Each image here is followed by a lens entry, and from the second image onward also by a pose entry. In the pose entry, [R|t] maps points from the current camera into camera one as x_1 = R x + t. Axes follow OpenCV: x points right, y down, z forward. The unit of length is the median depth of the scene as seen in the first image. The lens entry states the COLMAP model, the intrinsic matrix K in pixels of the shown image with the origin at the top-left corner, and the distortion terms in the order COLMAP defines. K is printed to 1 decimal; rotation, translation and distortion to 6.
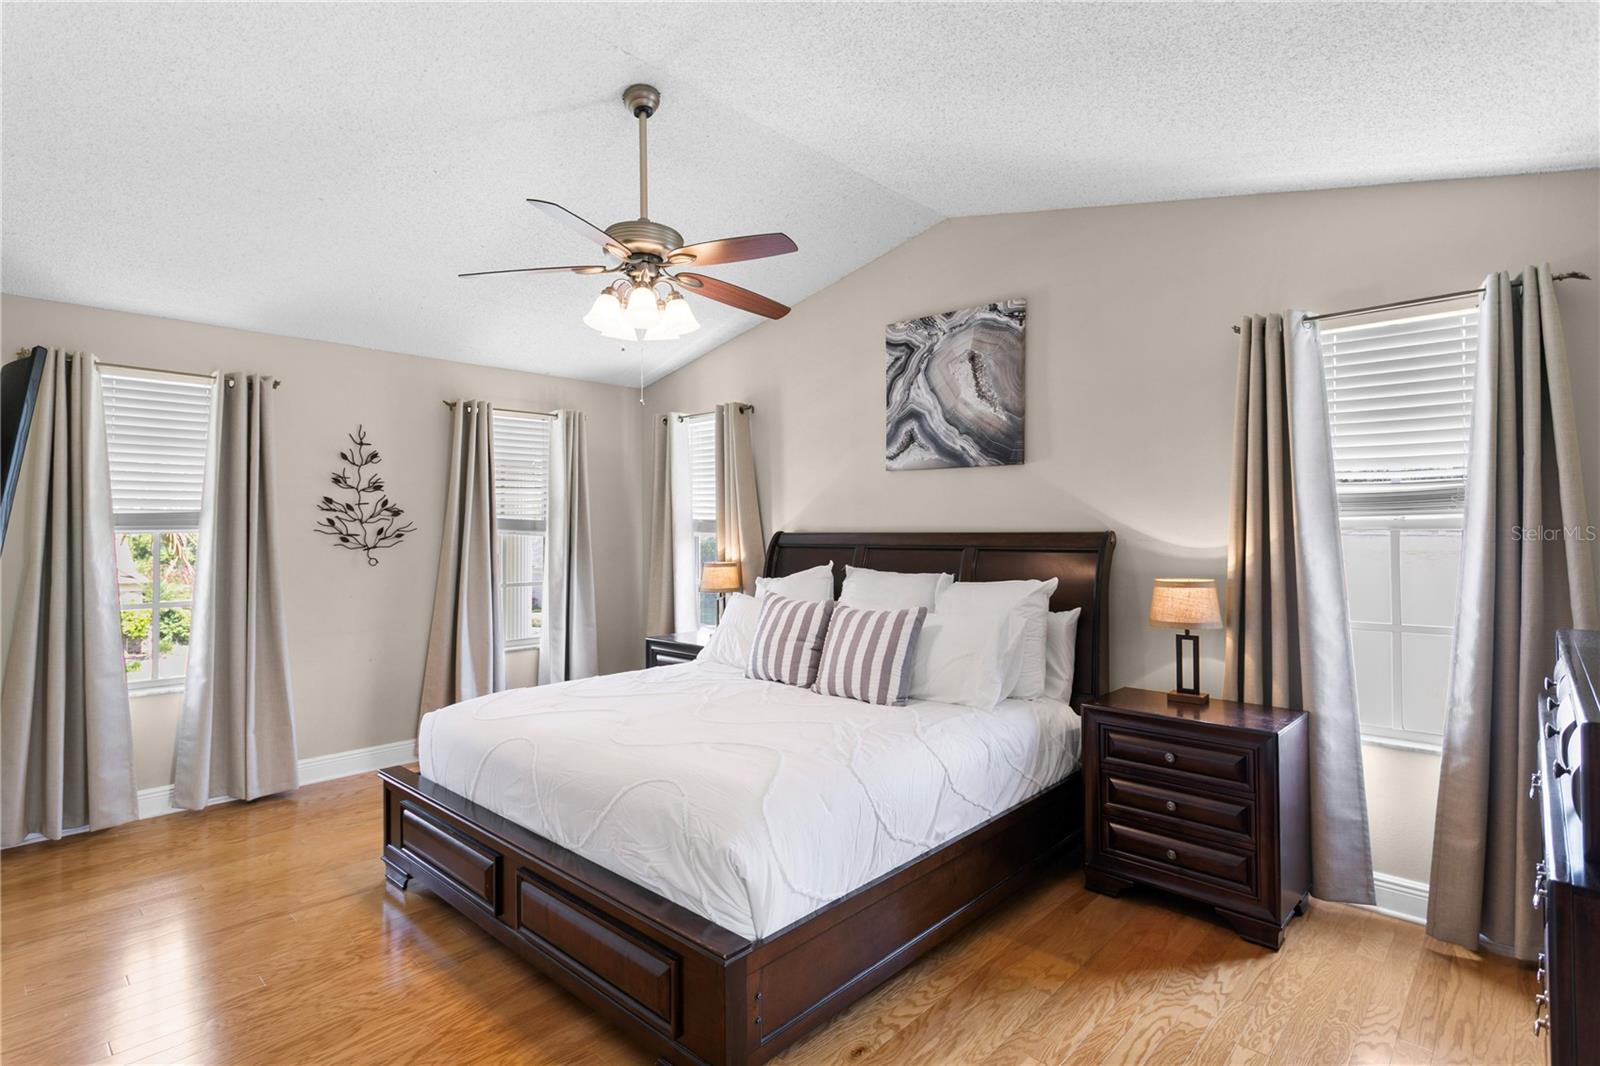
lens RADIAL K [[800.0, 0, 805.4], [0, 800.0, 532.9], [0, 0, 1]] dist [0.003745, 0.002287]
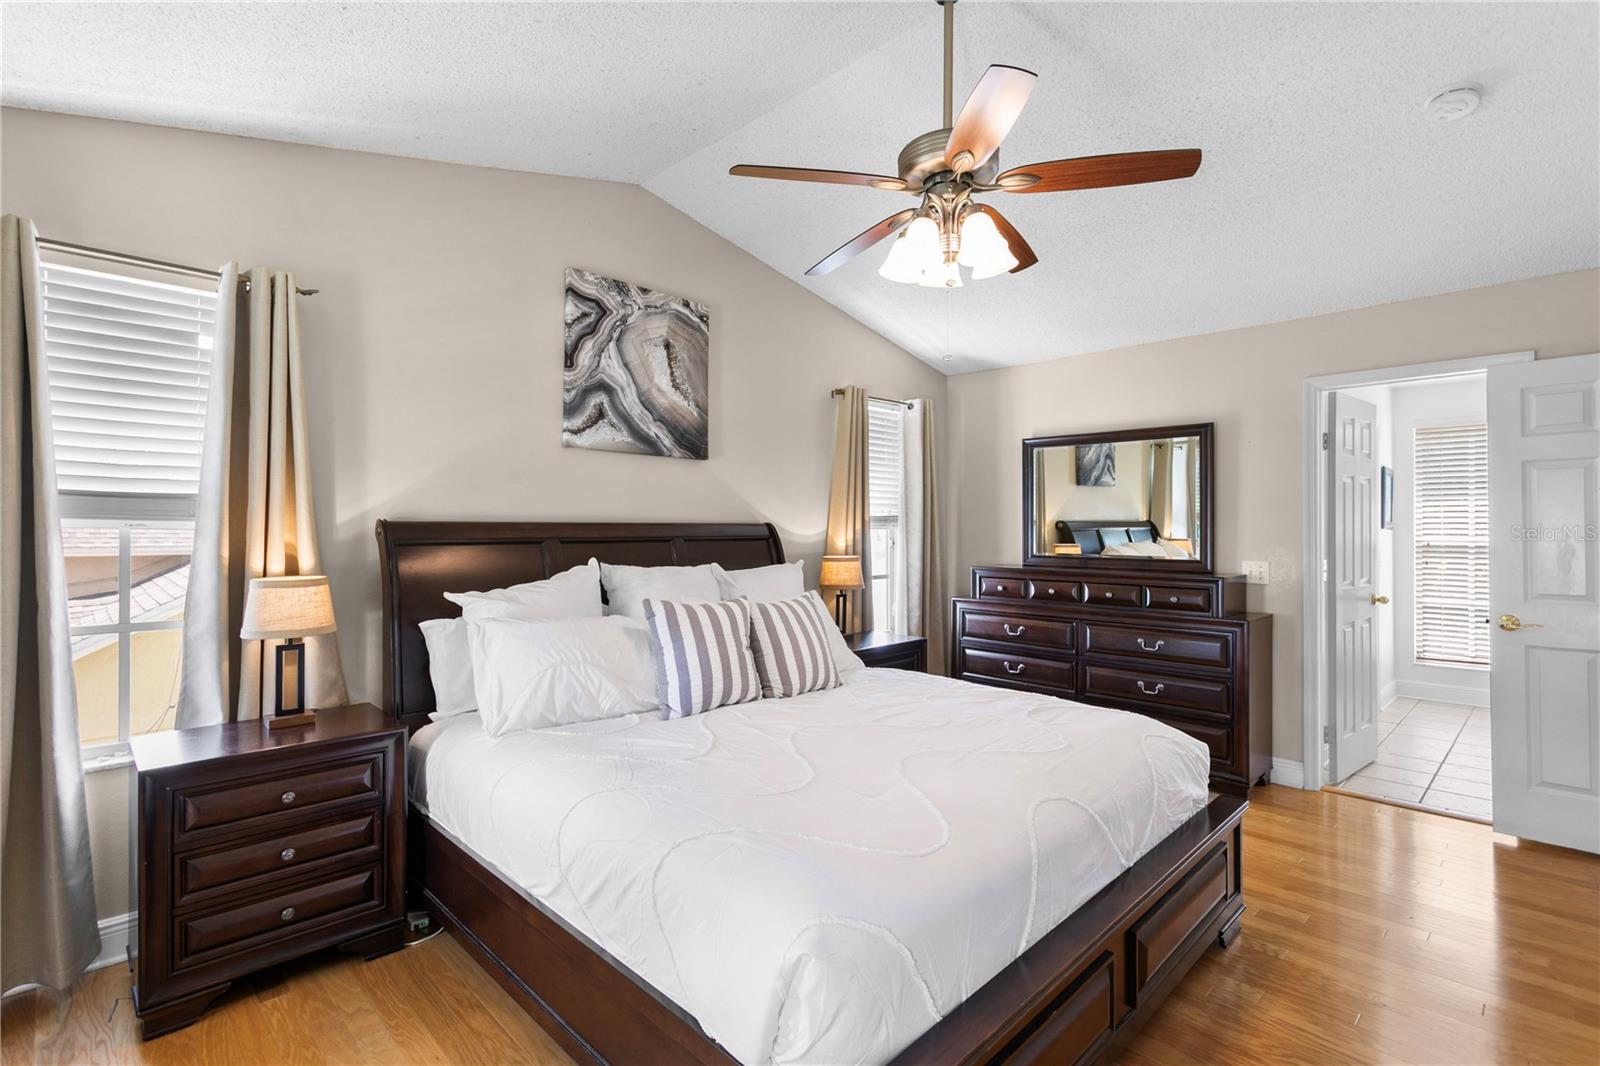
lens RADIAL K [[757.4, 0, 807.3], [0, 757.4, 524.8], [0, 0, 1]] dist [0.012117, -0.001305]
pose [[0.035040, 0.010814, 0.999327, -0.669427], [0.012706, 0.999856, -0.011265, 0.012625], [-0.999305, 0.013092, 0.034898, 0.753405]]
